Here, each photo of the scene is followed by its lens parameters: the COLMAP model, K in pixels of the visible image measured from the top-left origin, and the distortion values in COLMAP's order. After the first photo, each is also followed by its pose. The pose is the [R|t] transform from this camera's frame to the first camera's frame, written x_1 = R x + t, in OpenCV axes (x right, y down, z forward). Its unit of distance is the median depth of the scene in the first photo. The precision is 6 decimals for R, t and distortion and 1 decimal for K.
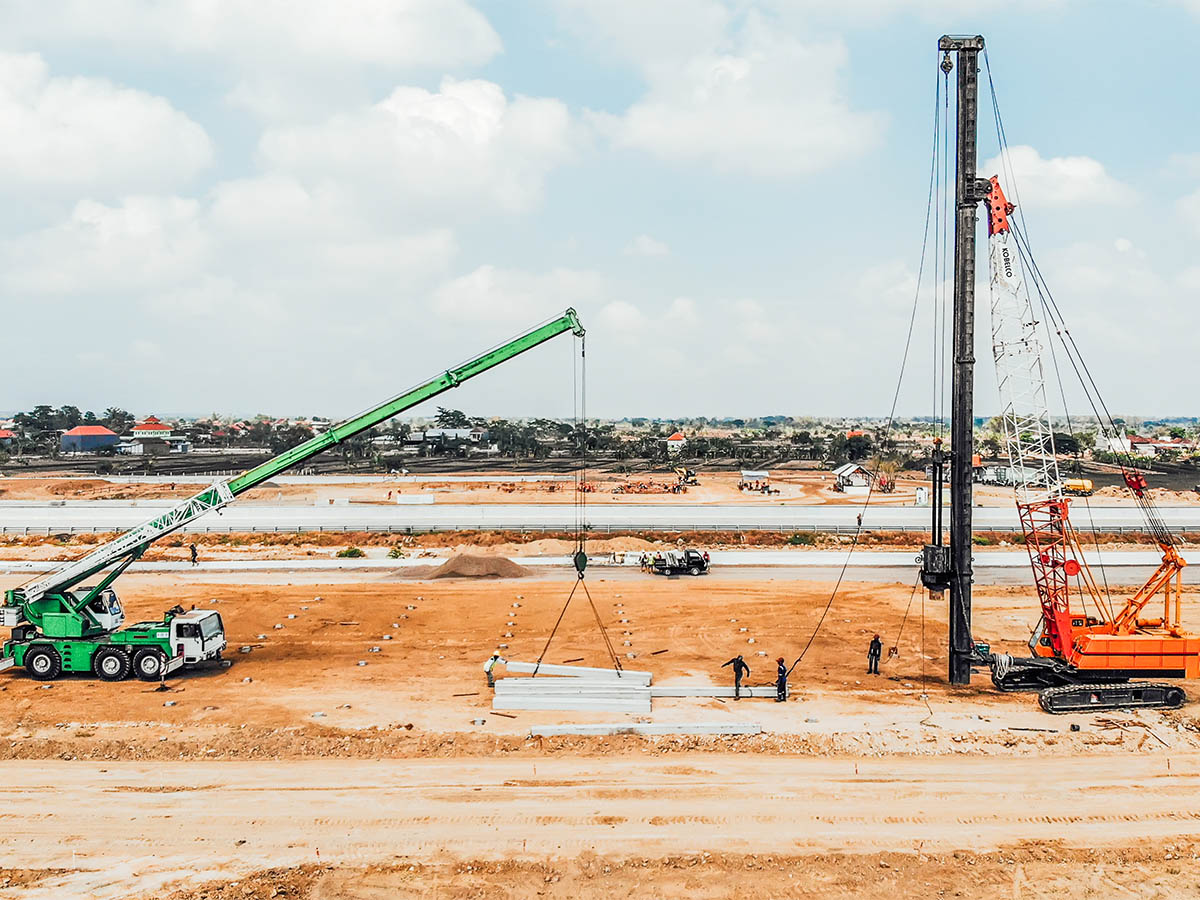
lens RADIAL K [[1310.4, 0, 575.5], [0, 1310.4, 449.0], [0, 0, 1]] dist [0.256398, -1.136008]
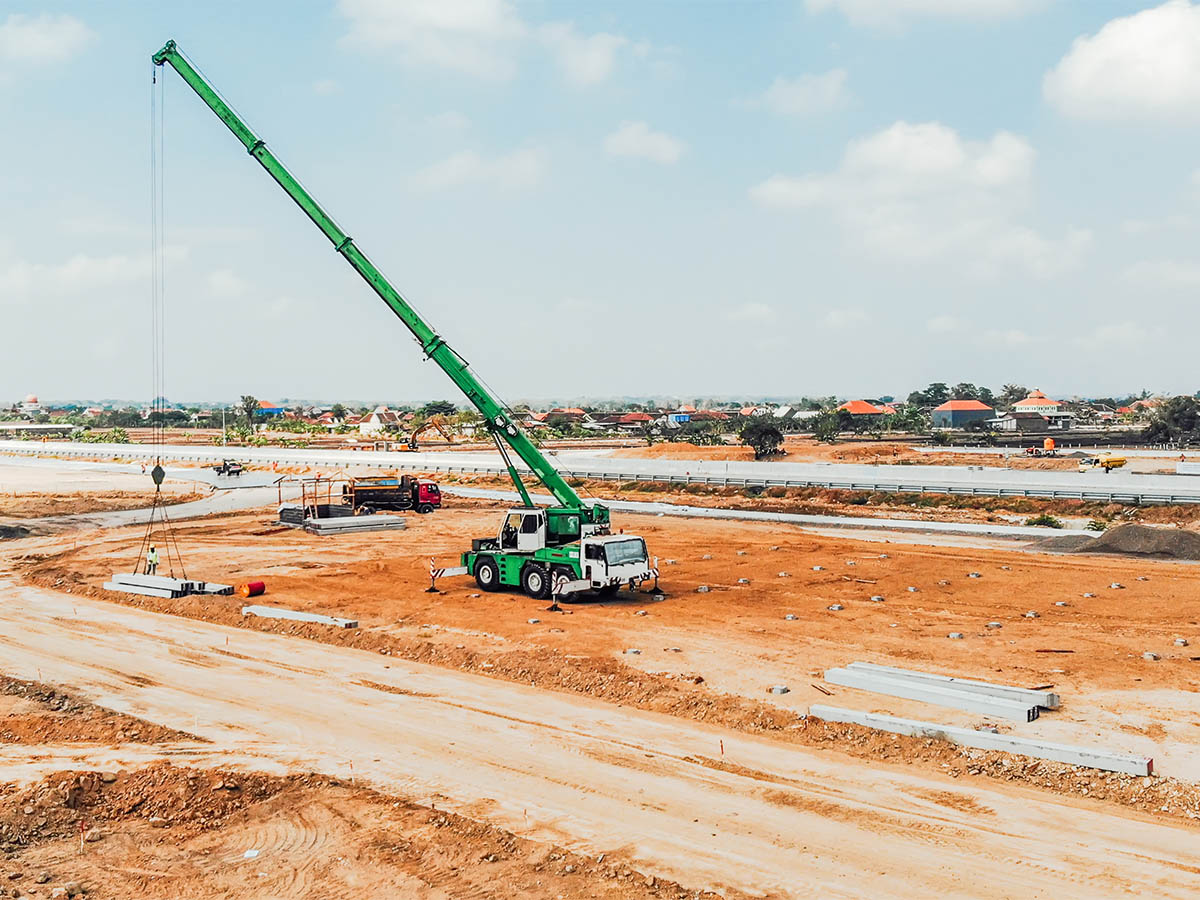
lens RADIAL K [[1310.4, 0, 575.5], [0, 1310.4, 449.0], [0, 0, 1]] dist [0.256398, -1.136008]
pose [[0.633272, 0.002359, -0.773926, 0.419378], [-0.020678, 0.999690, -0.013872, 0.078650], [0.773653, 0.024788, 0.633124, 0.412495]]
